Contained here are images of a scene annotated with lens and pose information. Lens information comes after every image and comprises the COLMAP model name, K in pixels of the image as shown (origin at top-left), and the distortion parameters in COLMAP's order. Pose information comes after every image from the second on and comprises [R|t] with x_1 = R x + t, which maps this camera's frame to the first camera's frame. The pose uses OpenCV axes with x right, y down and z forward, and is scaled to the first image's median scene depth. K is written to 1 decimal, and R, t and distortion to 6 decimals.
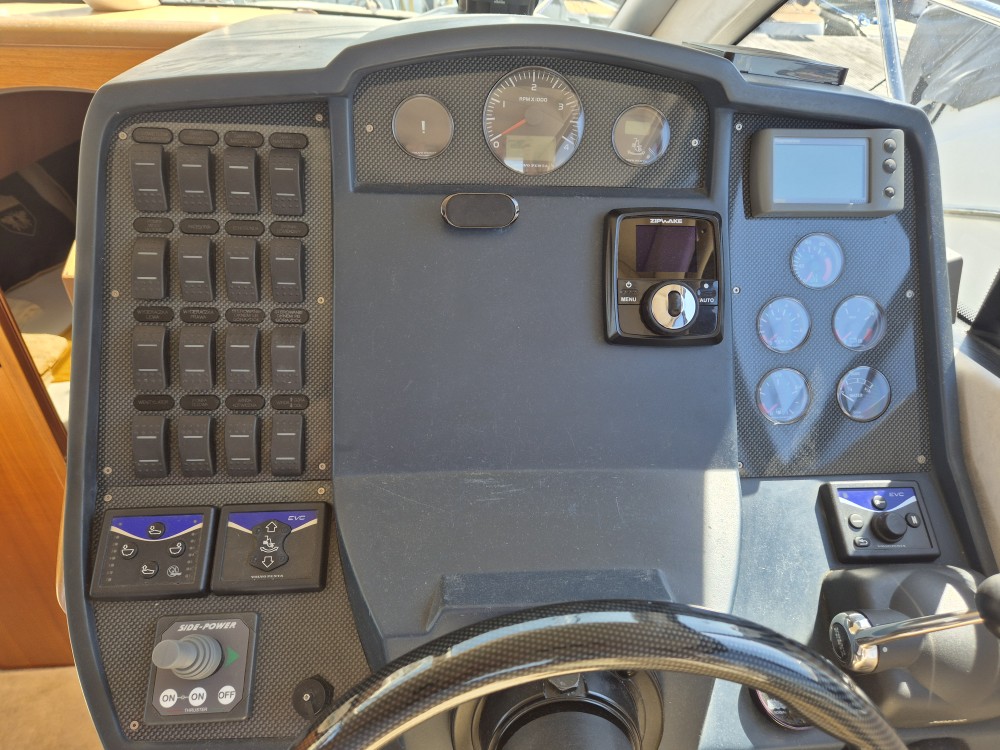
lens RADIAL K [[695.2, 0, 507.4], [0, 695.2, 372.6], [0, 0, 1]] dist [0.059367, -0.047135]
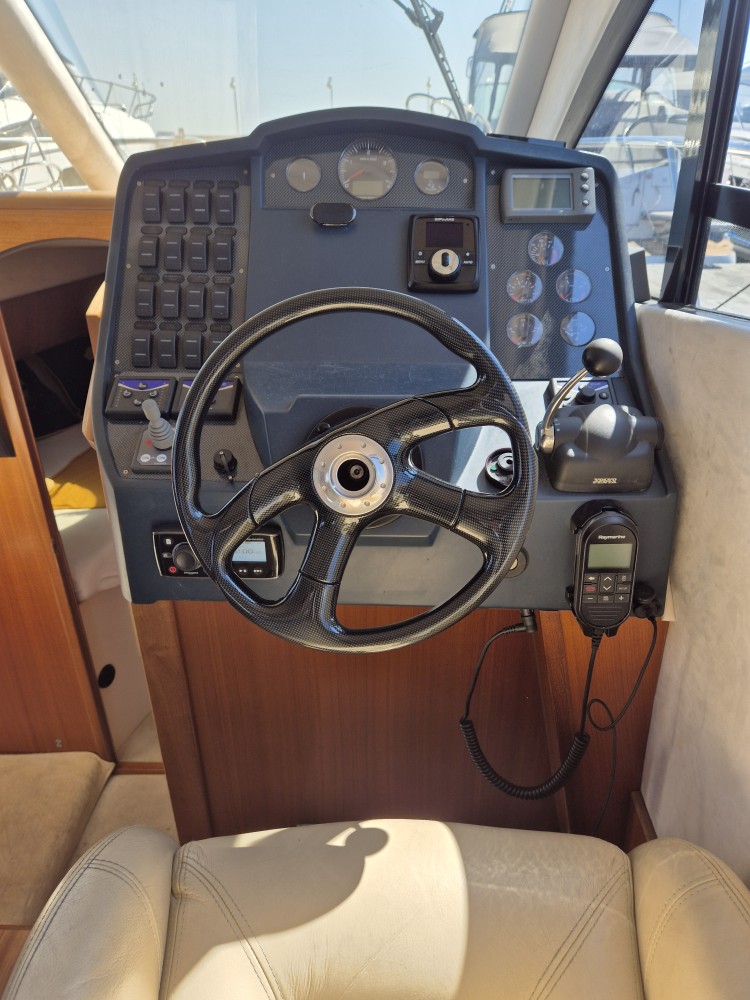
lens RADIAL K [[695.2, 0, 369.5], [0, 695.2, 499.0], [0, 0, 1]] dist [0.059367, -0.047135]
pose [[0.994187, 0.002967, -0.107627, 0.231825], [-0.020343, 0.986792, -0.160710, 0.717566], [0.105729, 0.161965, 0.981116, -0.559815]]
